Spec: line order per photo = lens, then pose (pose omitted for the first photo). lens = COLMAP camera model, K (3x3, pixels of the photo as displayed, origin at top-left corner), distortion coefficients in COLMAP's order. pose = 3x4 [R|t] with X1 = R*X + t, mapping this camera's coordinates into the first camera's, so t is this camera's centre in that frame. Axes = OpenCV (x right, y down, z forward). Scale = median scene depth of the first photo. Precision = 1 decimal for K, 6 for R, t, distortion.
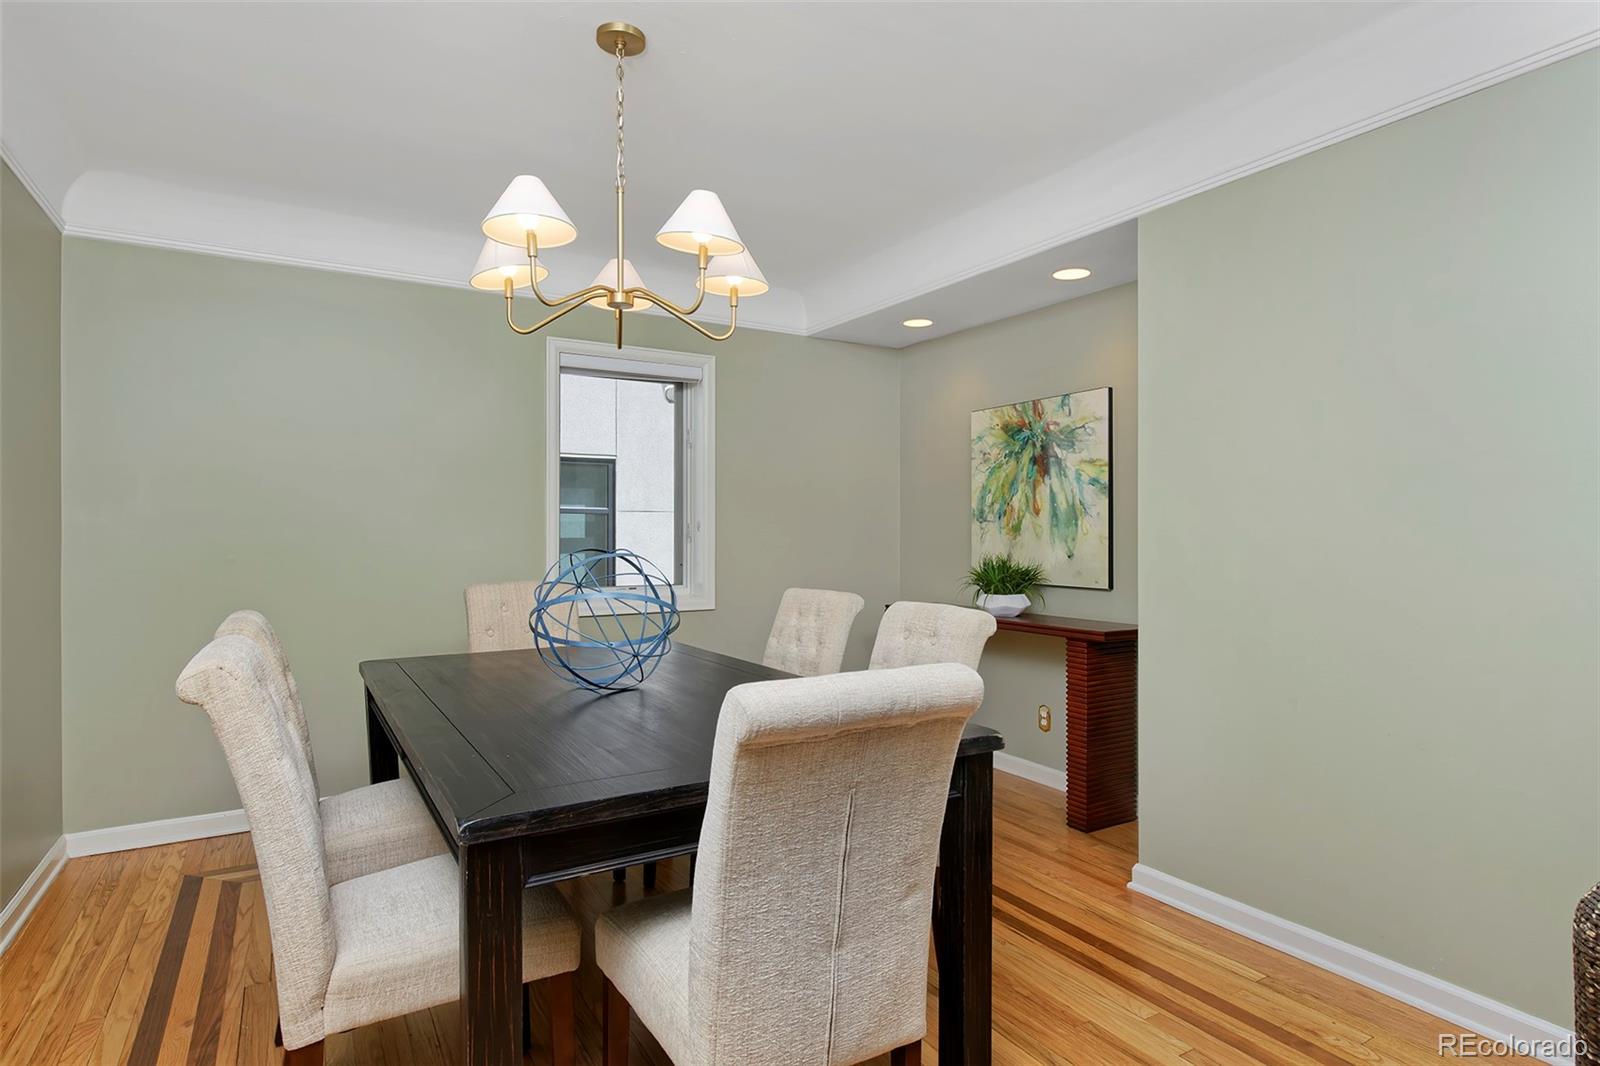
lens RADIAL K [[859.5, 0, 800.0], [0, 859.5, 533.0], [0, 0, 1]] dist [-0.003486, -0.000605]
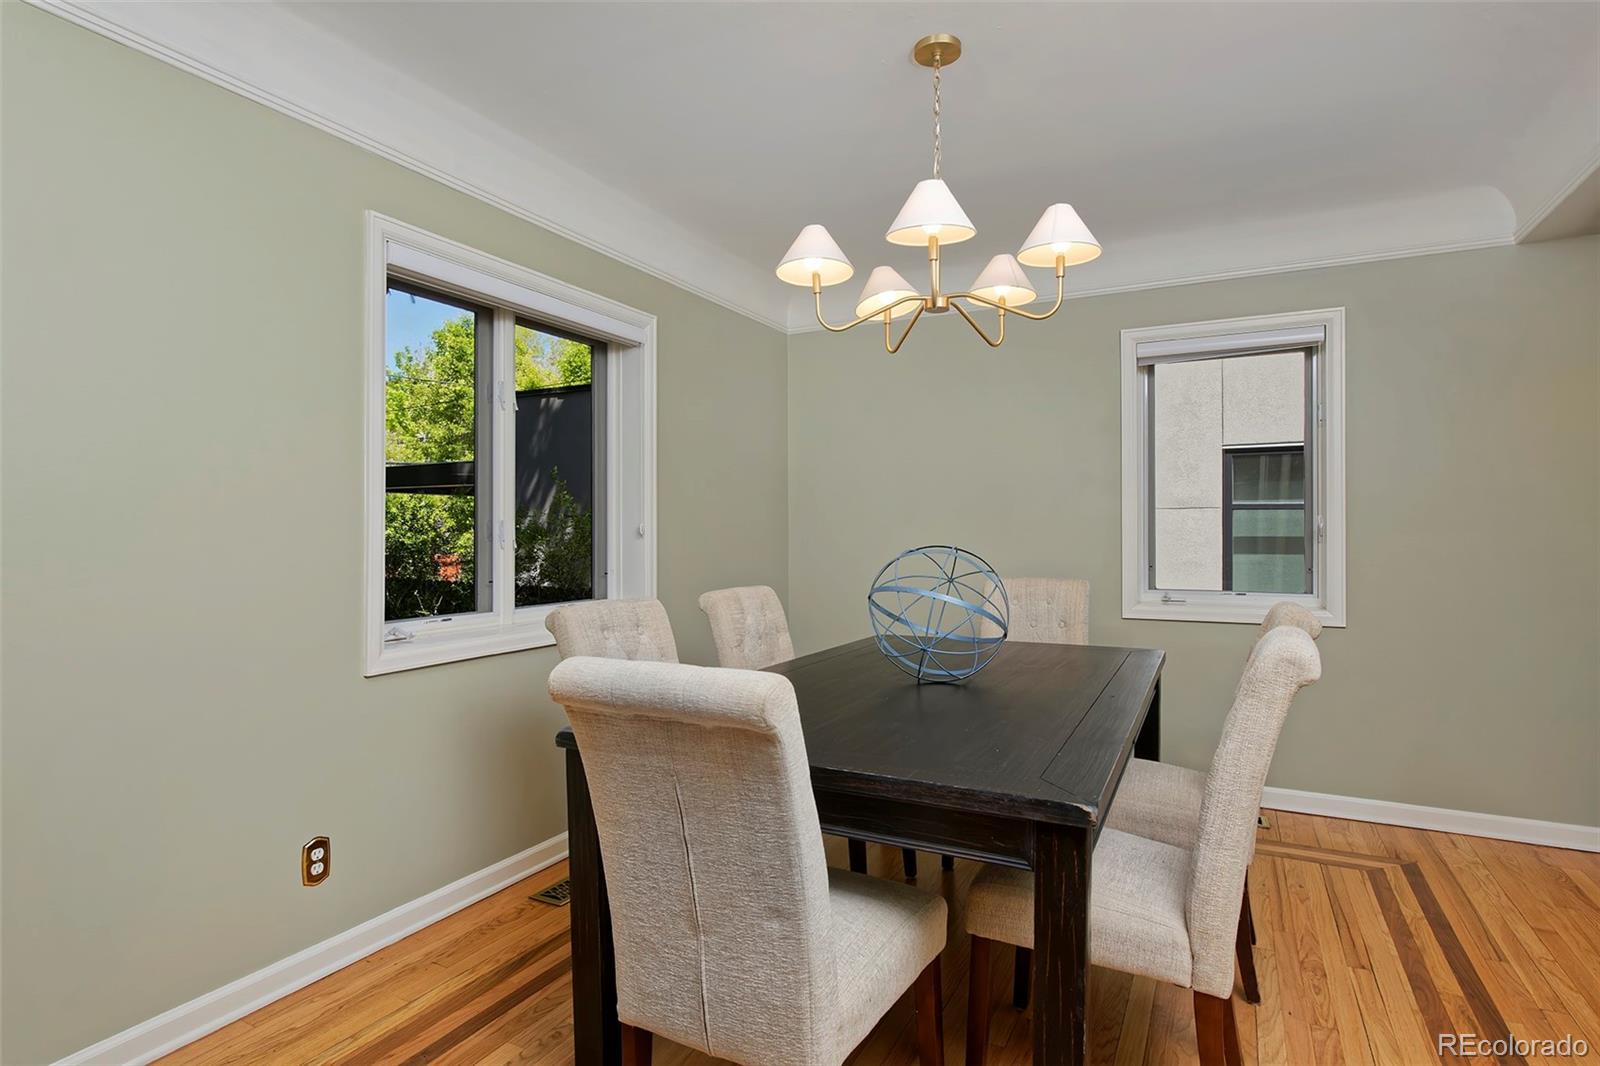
lens RADIAL K [[823.7, 0, 800.0], [0, 823.7, 533.0], [0, 0, 1]] dist [0.002461, 0.000330]
pose [[0.524105, 0.000882, -0.851653, 0.523315], [0.001012, 0.999998, 0.001658, 0.001447], [0.851653, -0.001731, 0.524104, 0.322242]]
